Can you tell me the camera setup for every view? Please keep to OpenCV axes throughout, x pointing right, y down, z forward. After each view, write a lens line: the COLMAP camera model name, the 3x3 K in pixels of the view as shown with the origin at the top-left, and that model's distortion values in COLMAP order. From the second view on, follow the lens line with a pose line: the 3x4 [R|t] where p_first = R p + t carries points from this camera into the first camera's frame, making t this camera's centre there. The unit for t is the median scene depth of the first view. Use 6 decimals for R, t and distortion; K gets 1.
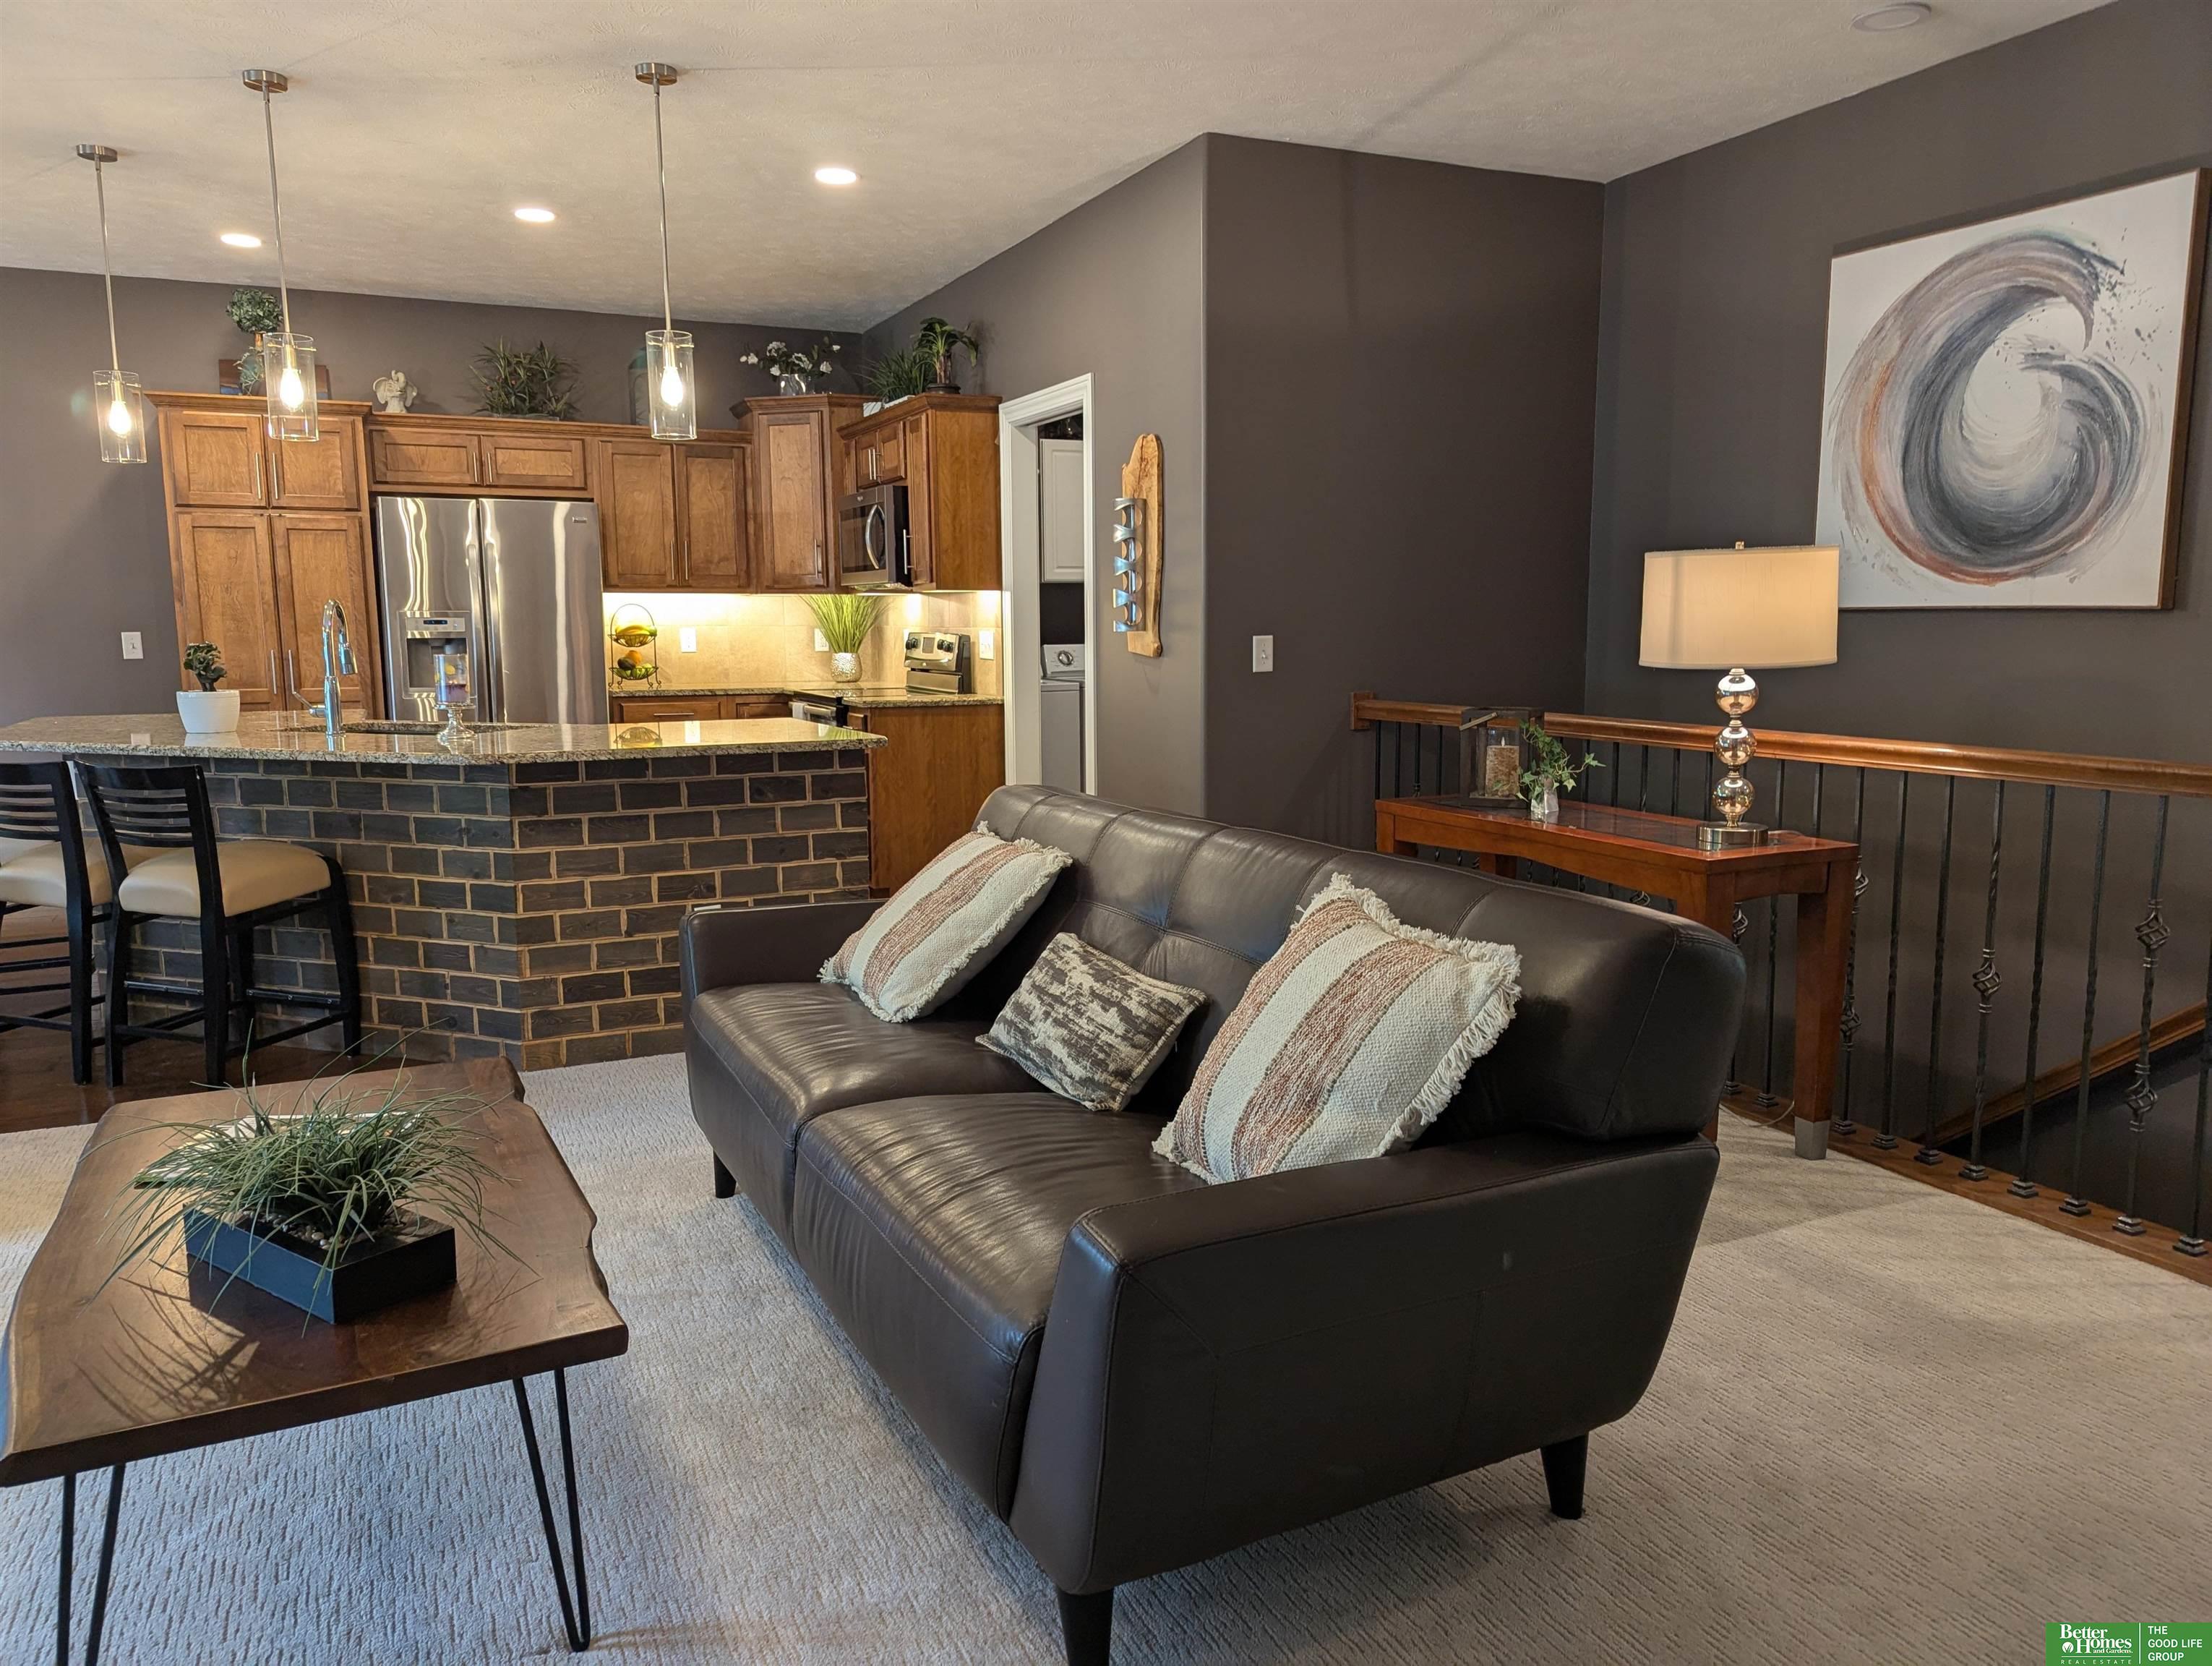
lens RADIAL K [[1549.5, 0, 1091.6], [0, 1549.5, 828.8], [0, 0, 1]] dist [0.064444, -0.057412]
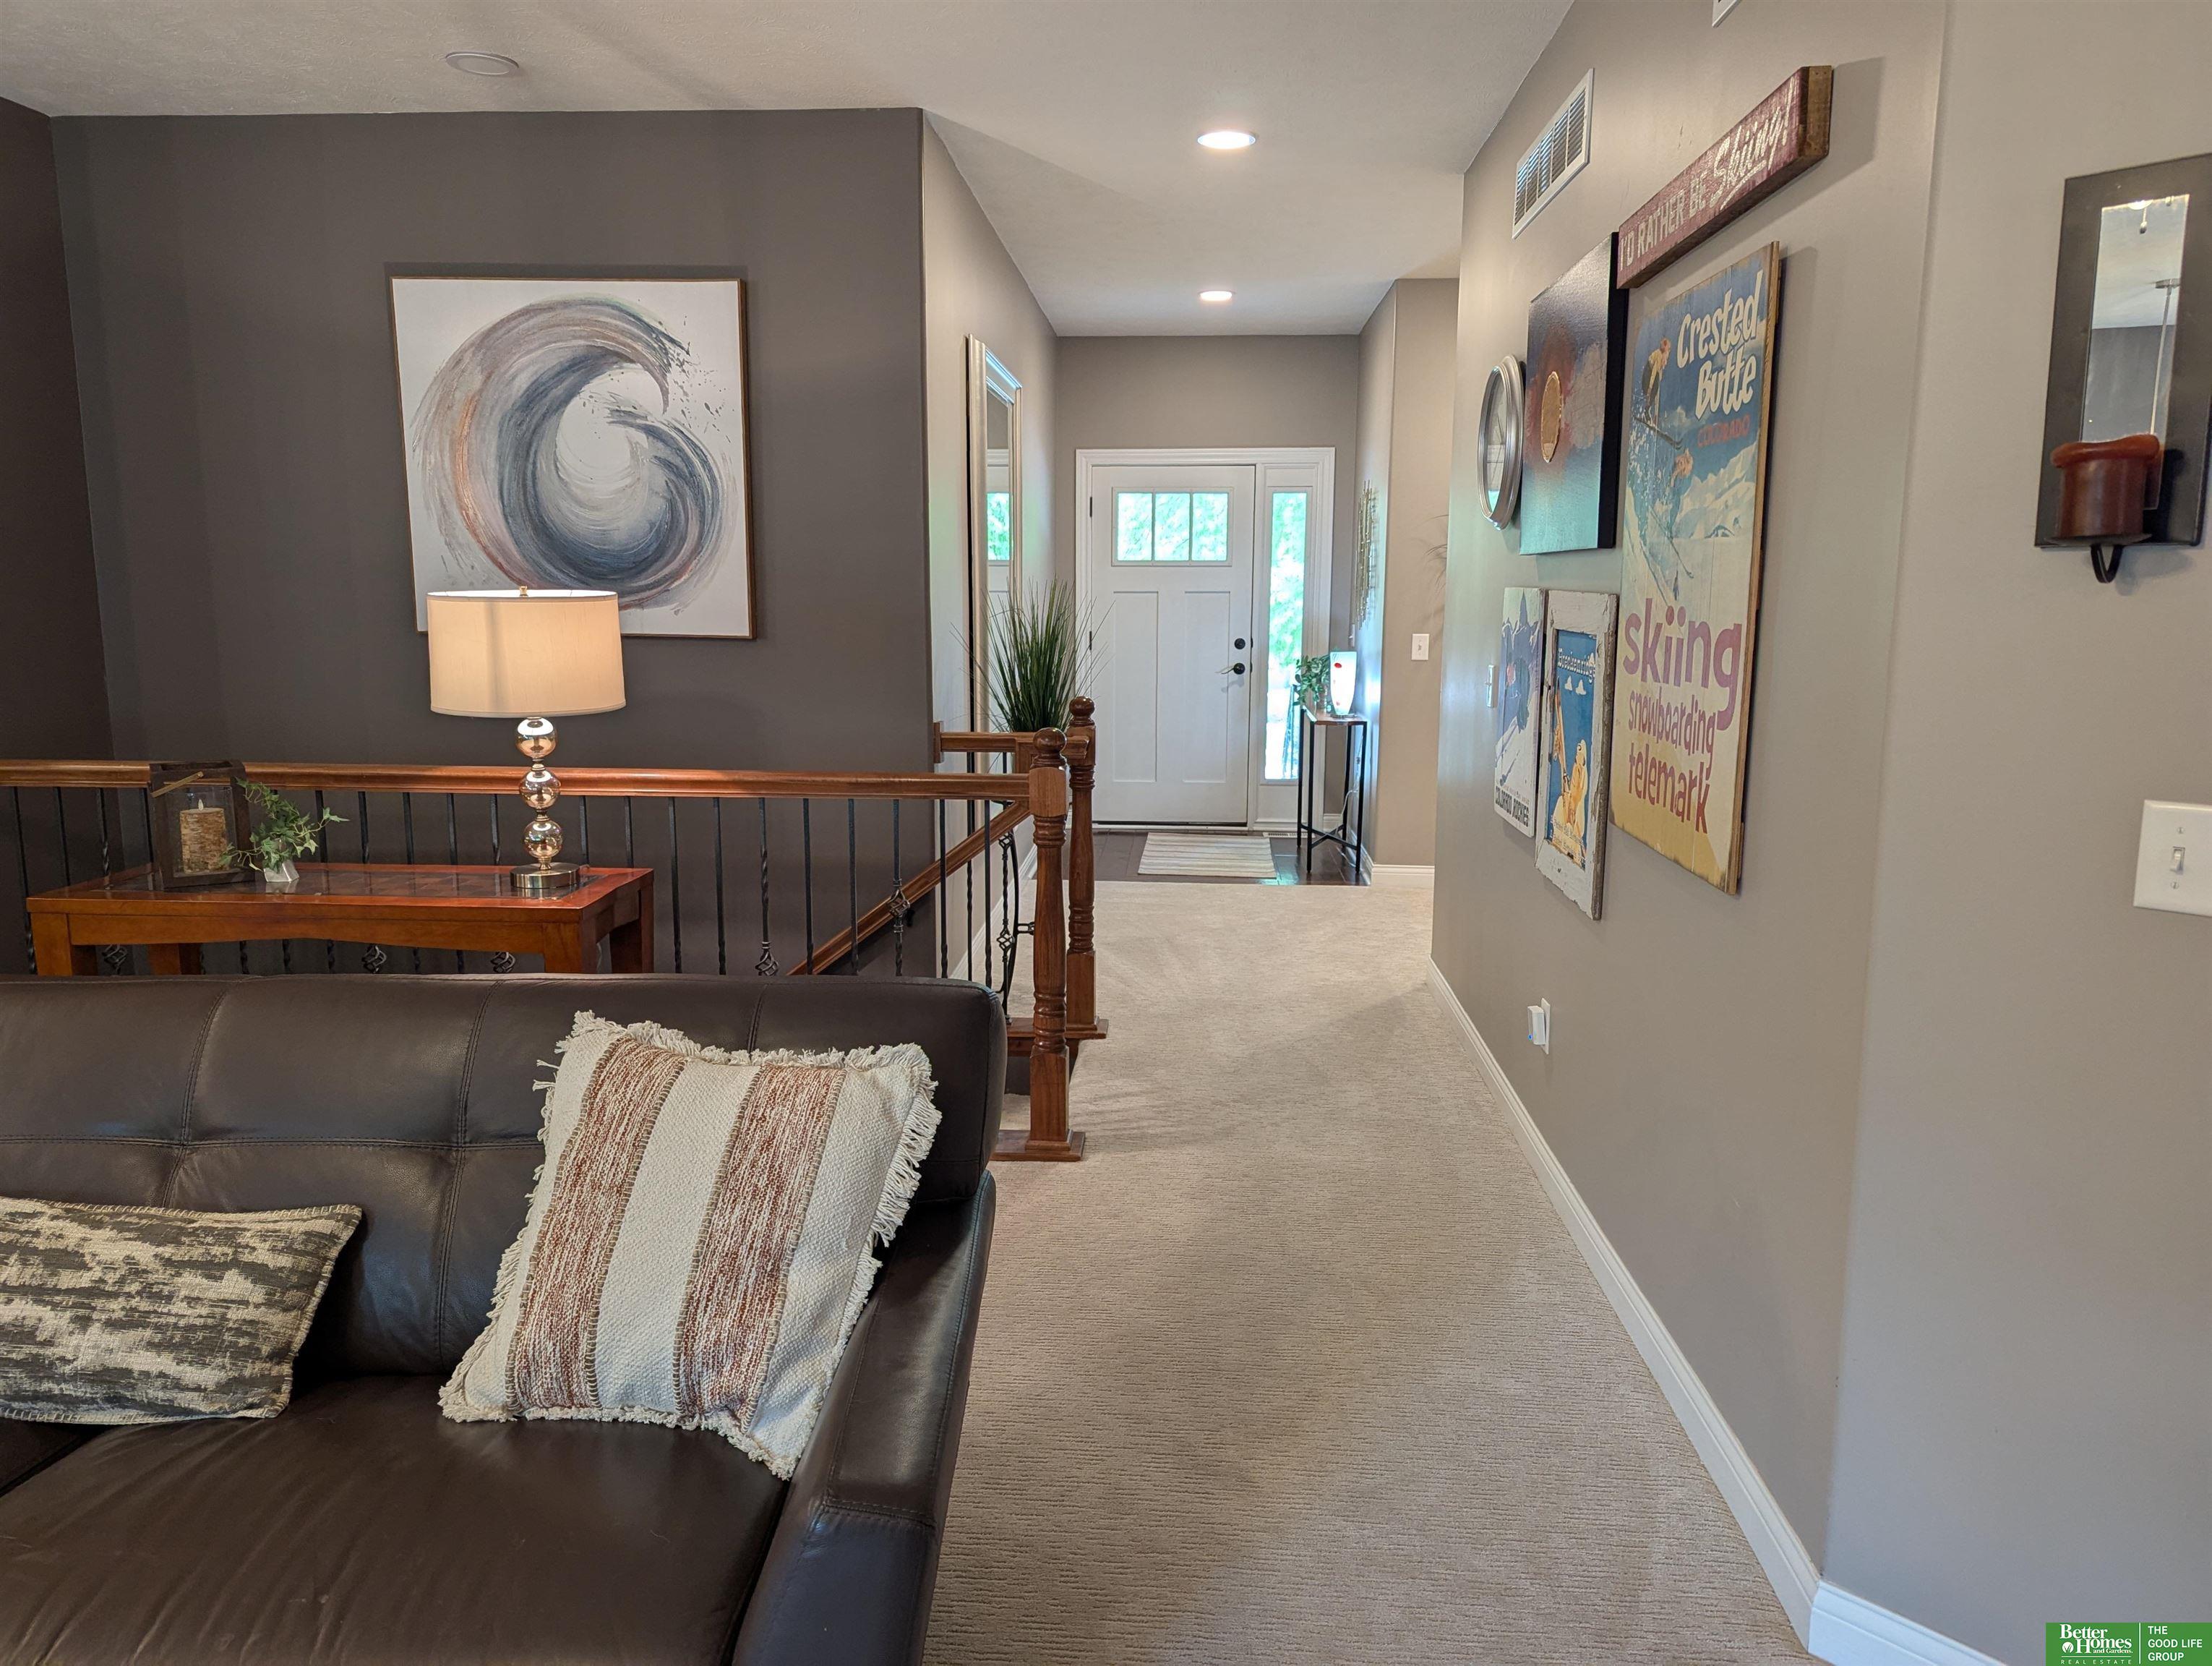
lens RADIAL K [[1549.5, 0, 1088.9], [0, 1549.5, 819.1], [0, 0, 1]] dist [0.064444, -0.057412]
pose [[0.473385, -0.124917, 0.871953, -0.232998], [0.112176, 0.990383, 0.080983, -0.059979], [-0.873684, 0.059476, 0.482845, 0.170309]]
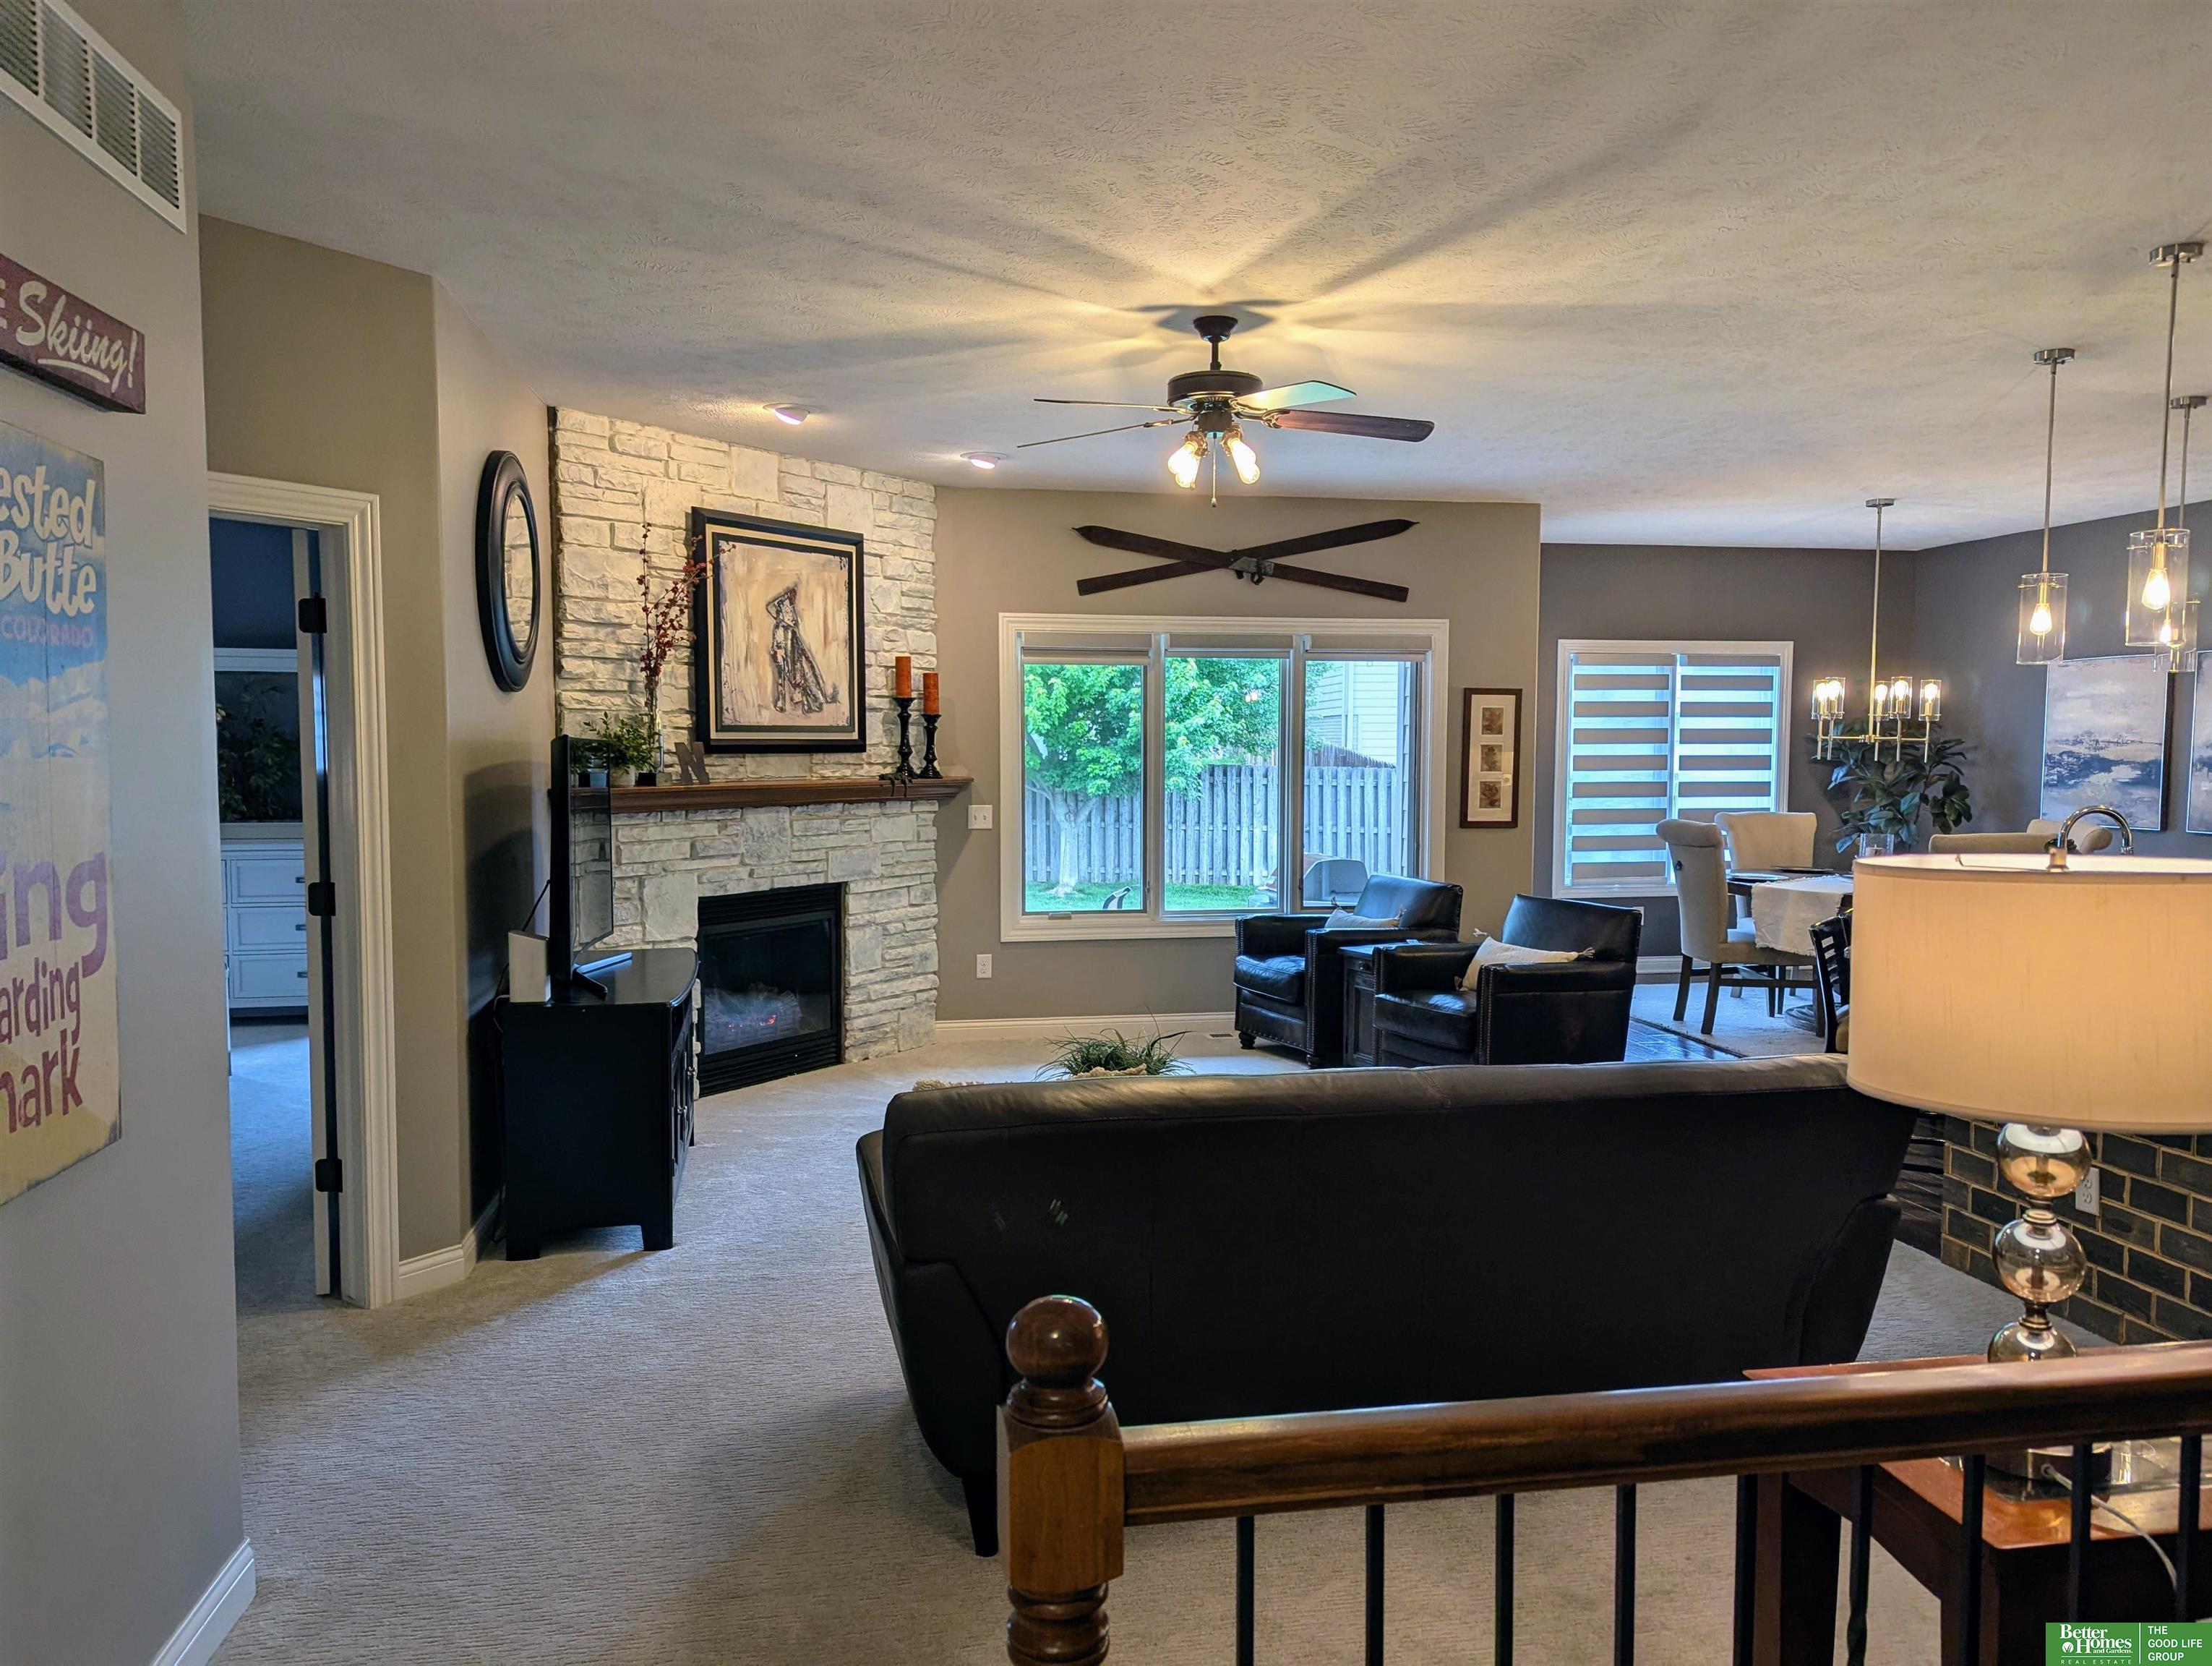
lens RADIAL K [[1549.5, 0, 1124.2], [0, 1549.5, 842.0], [0, 0, 1]] dist [0.064444, -0.057412]
pose [[-0.239171, 0.069391, -0.968495, 0.747784], [-0.131513, 0.985937, 0.103118, -0.154010], [0.962030, 0.152032, -0.226681, 0.650304]]
